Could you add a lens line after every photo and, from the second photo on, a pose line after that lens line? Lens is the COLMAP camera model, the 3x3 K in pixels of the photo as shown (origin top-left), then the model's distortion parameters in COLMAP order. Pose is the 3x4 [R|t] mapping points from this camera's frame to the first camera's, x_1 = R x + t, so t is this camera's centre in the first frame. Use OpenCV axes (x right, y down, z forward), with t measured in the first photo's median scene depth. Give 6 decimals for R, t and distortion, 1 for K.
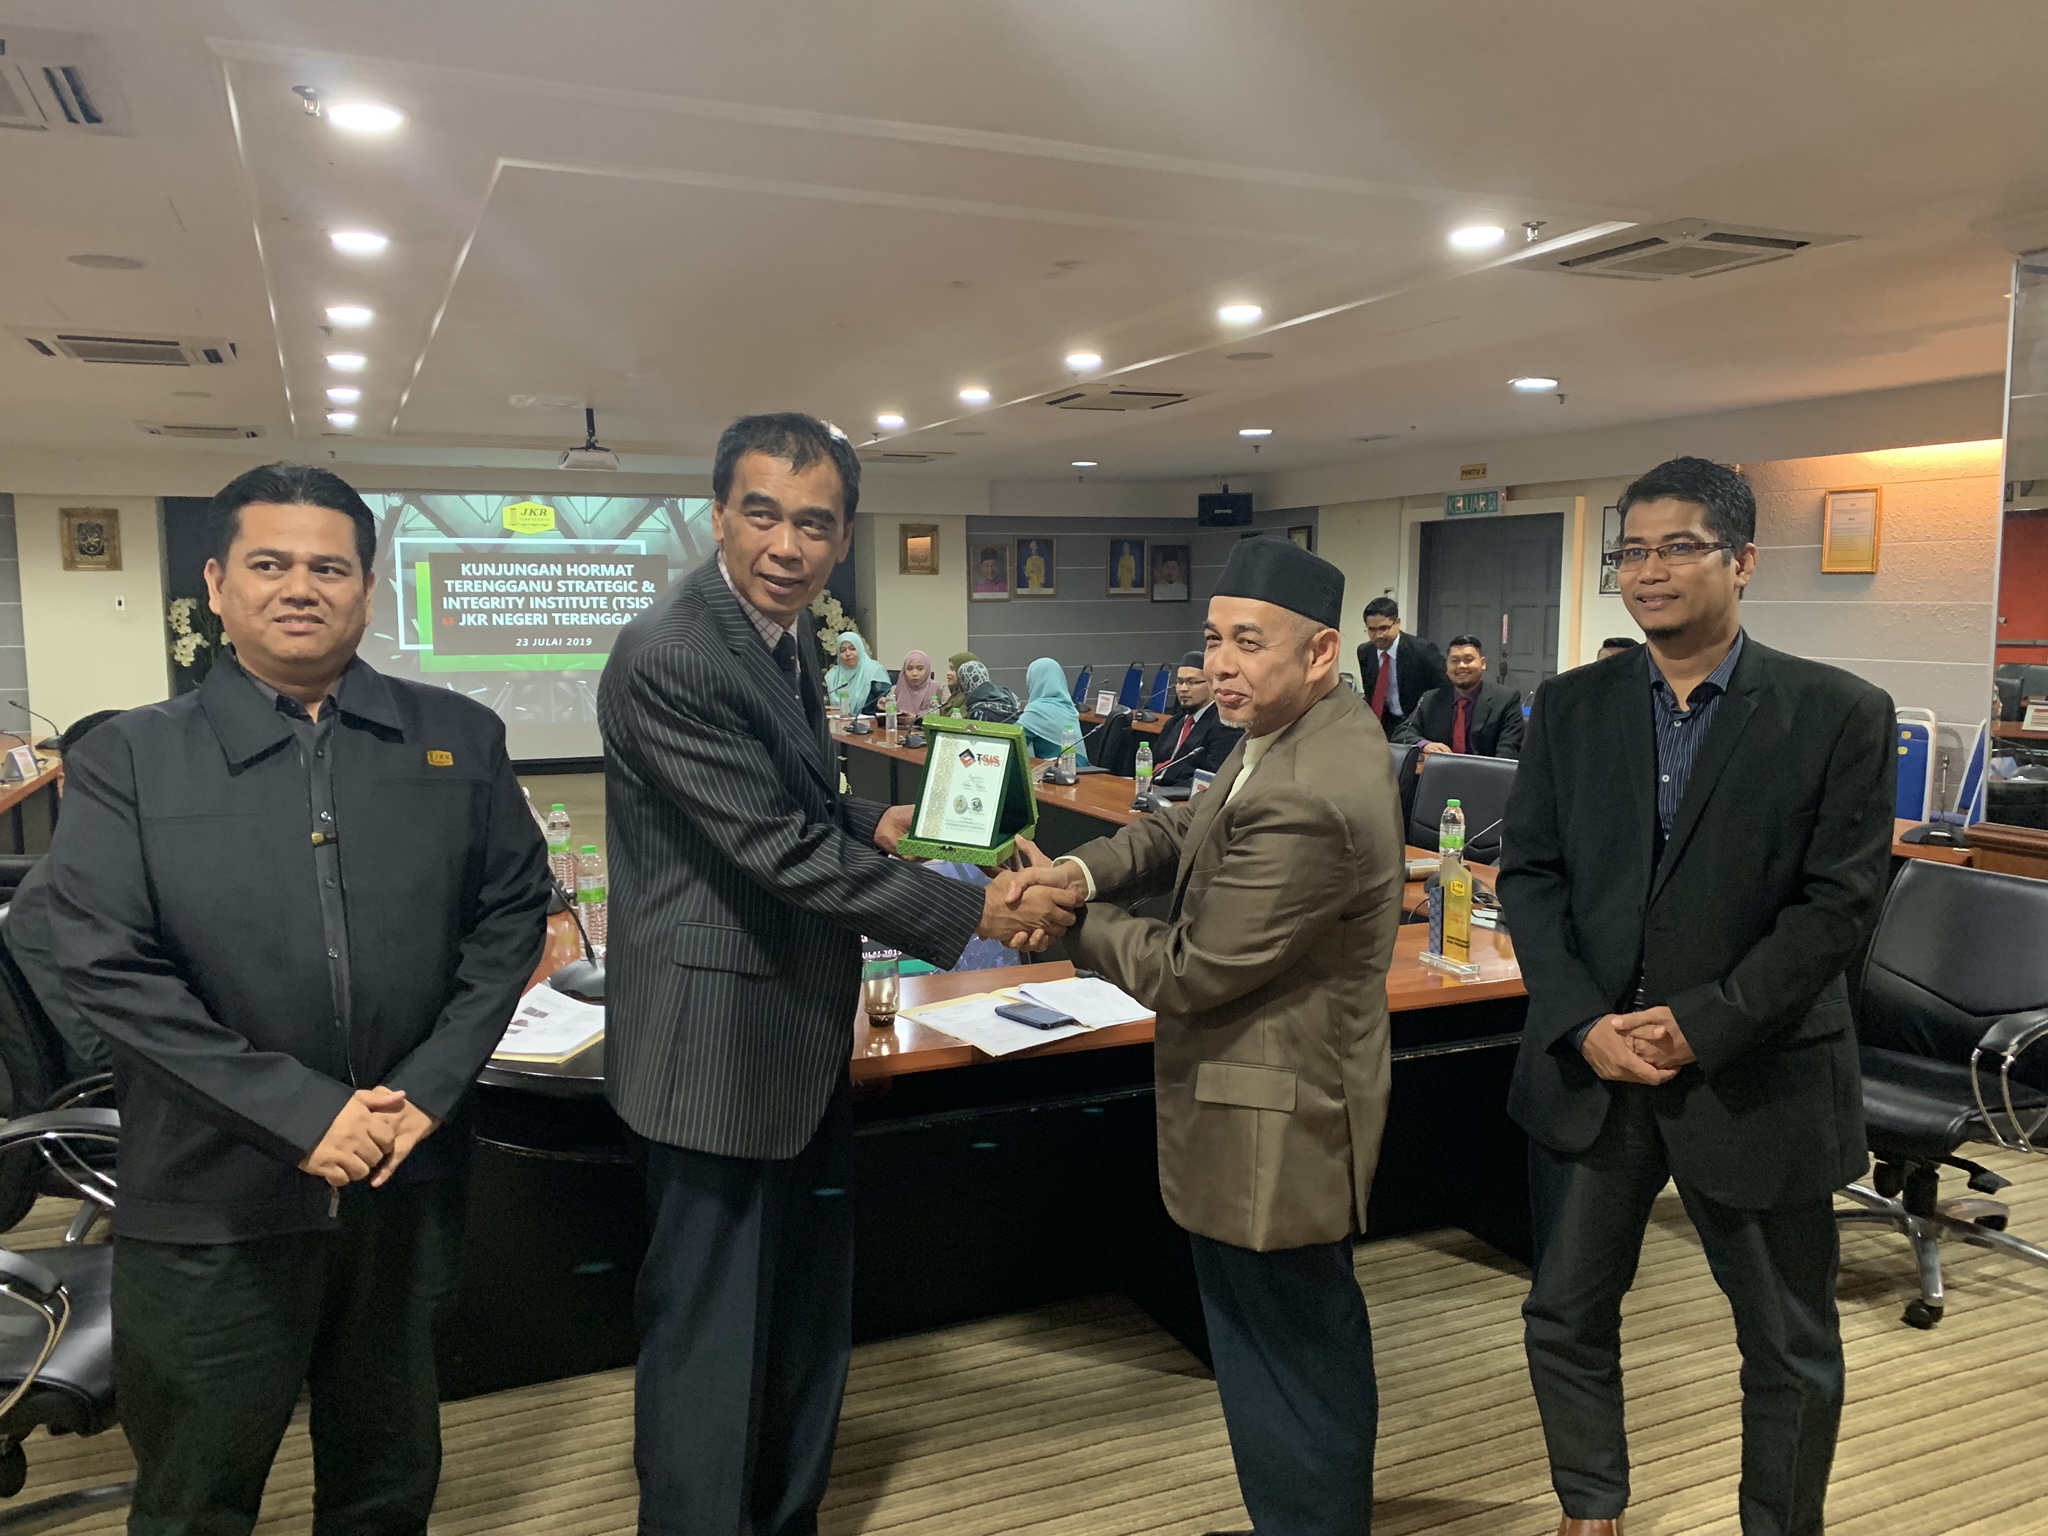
lens RADIAL K [[1548.9, 0, 1024.7], [0, 1548.9, 822.3], [0, 0, 1]] dist [0.045479, -0.040053]
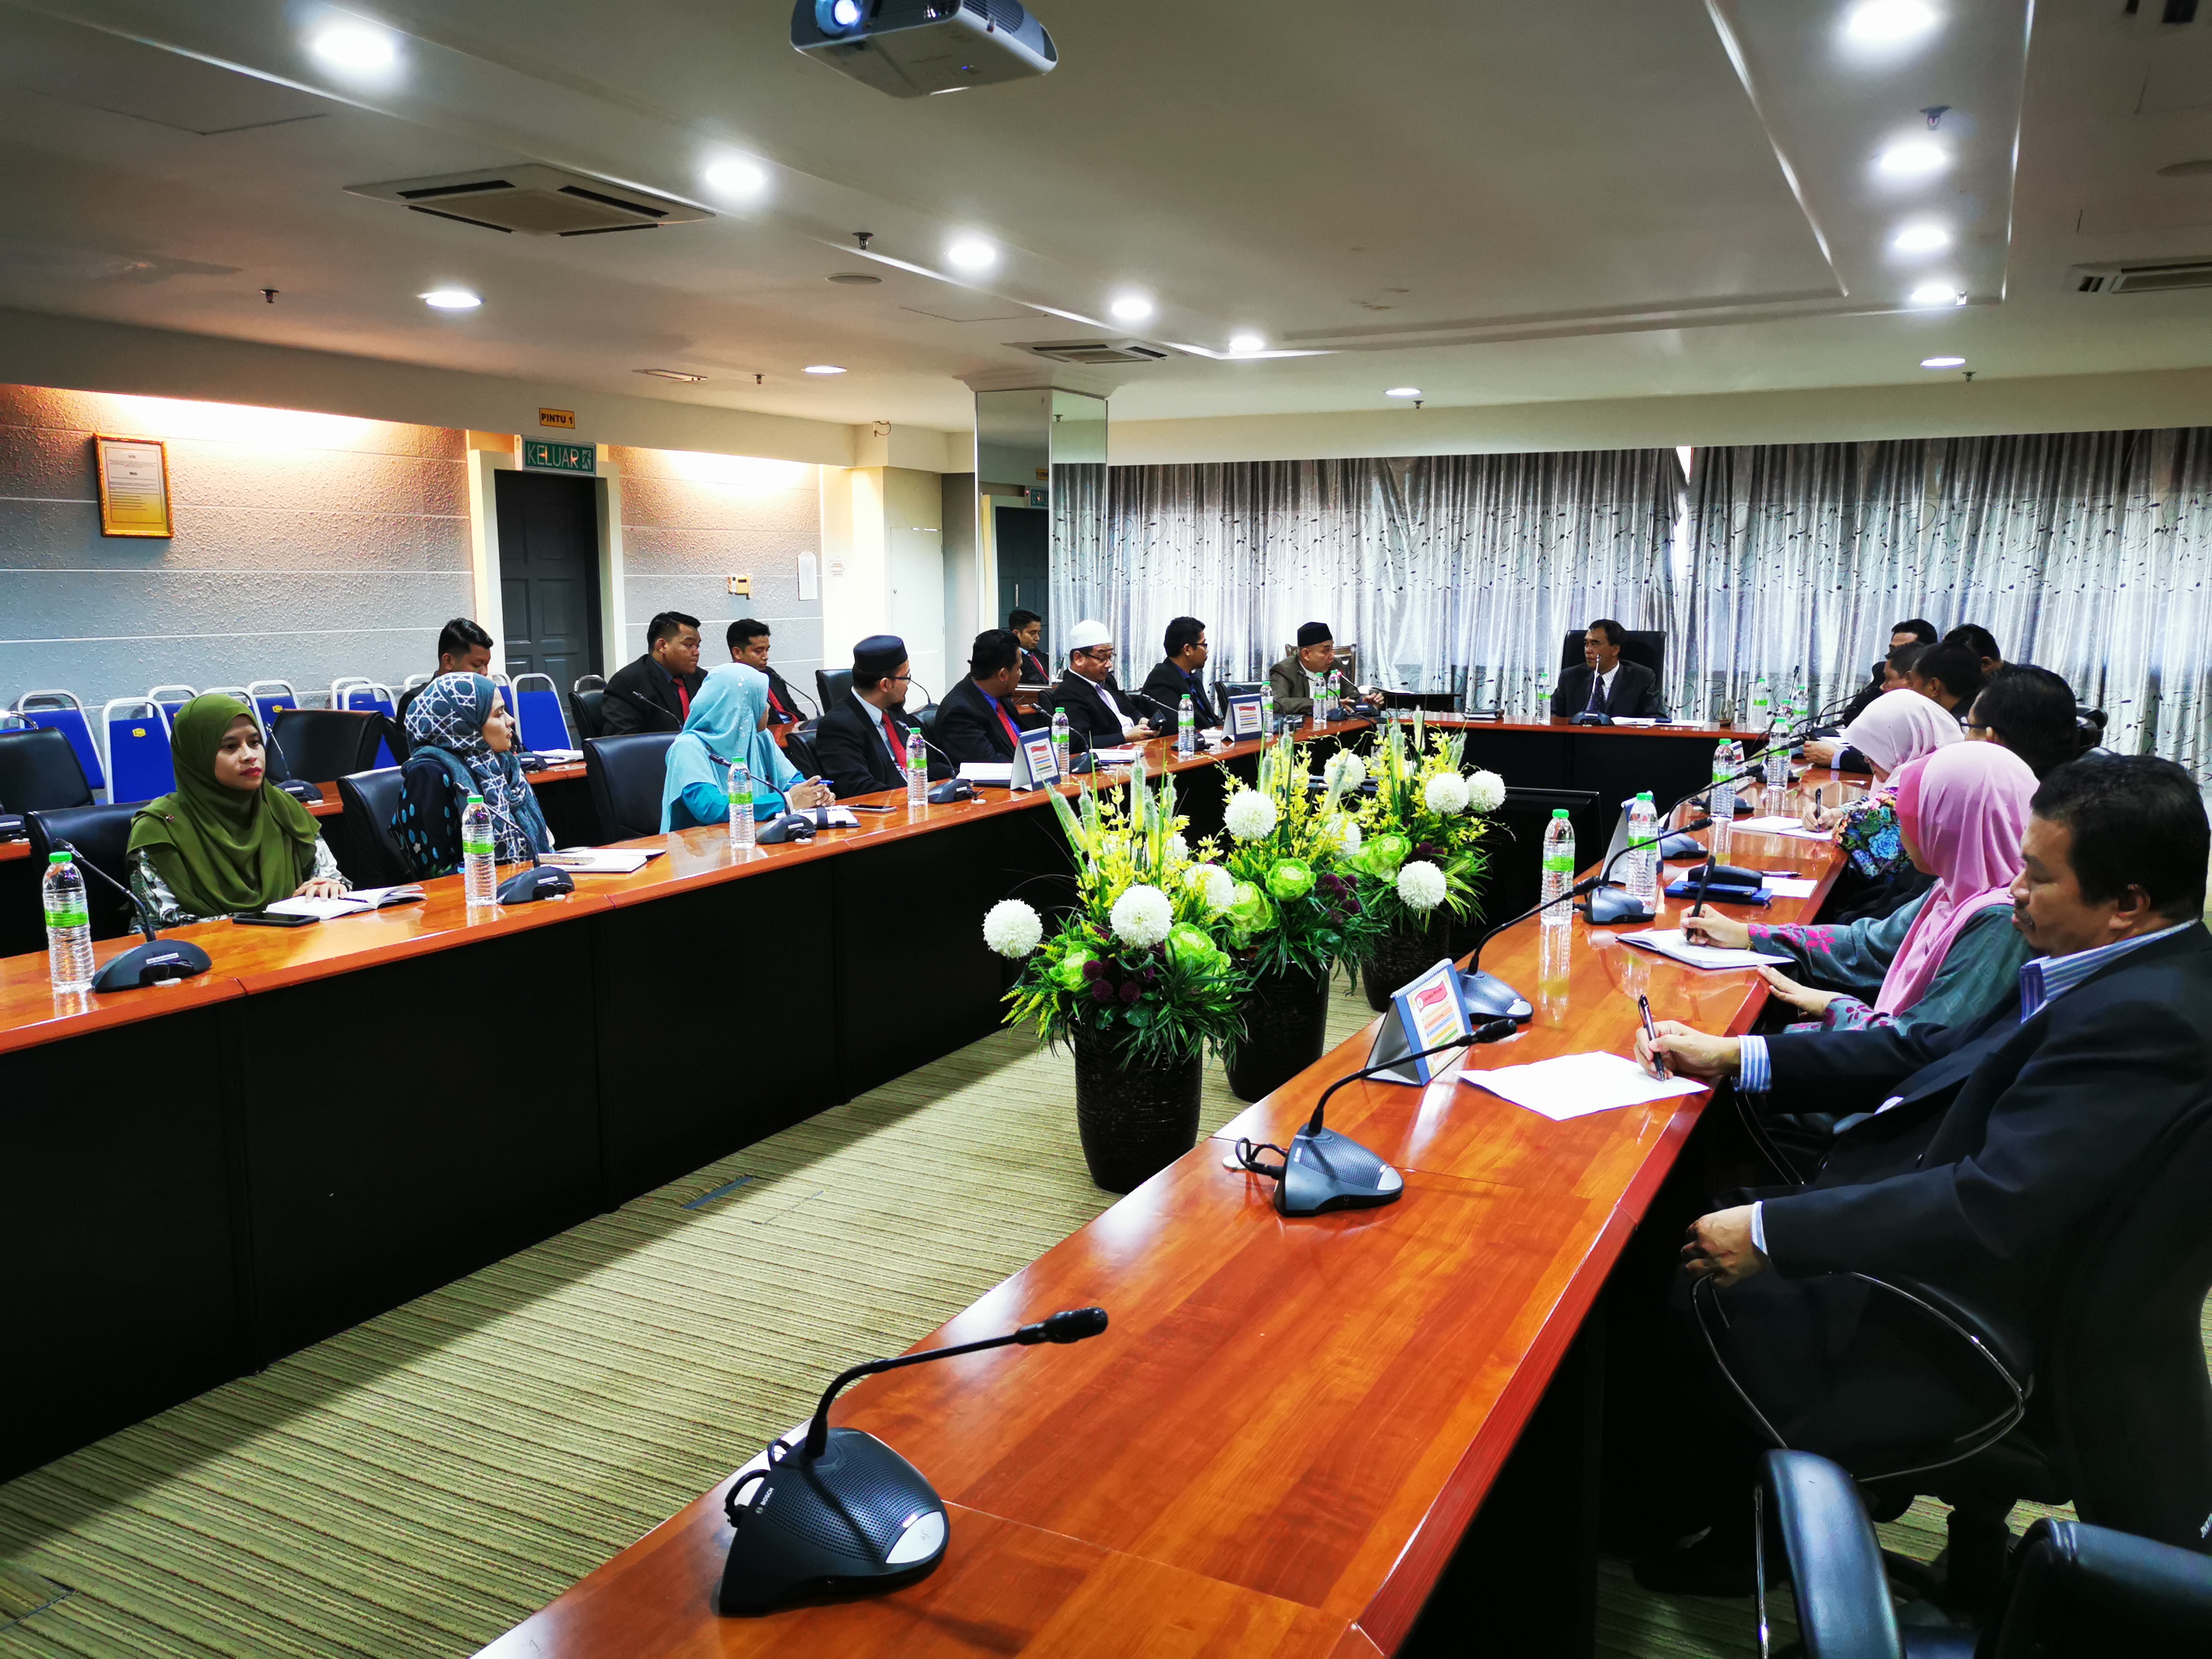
lens RADIAL K [[1731.3, 0, 1125.6], [0, 1731.3, 741.0], [0, 0, 1]] dist [0.084696, -0.008654]
pose [[-0.653616, -0.077295, 0.752869, -0.408436], [0.109419, 0.974668, 0.195061, -0.130287], [-0.748875, 0.209873, -0.628602, 0.886930]]
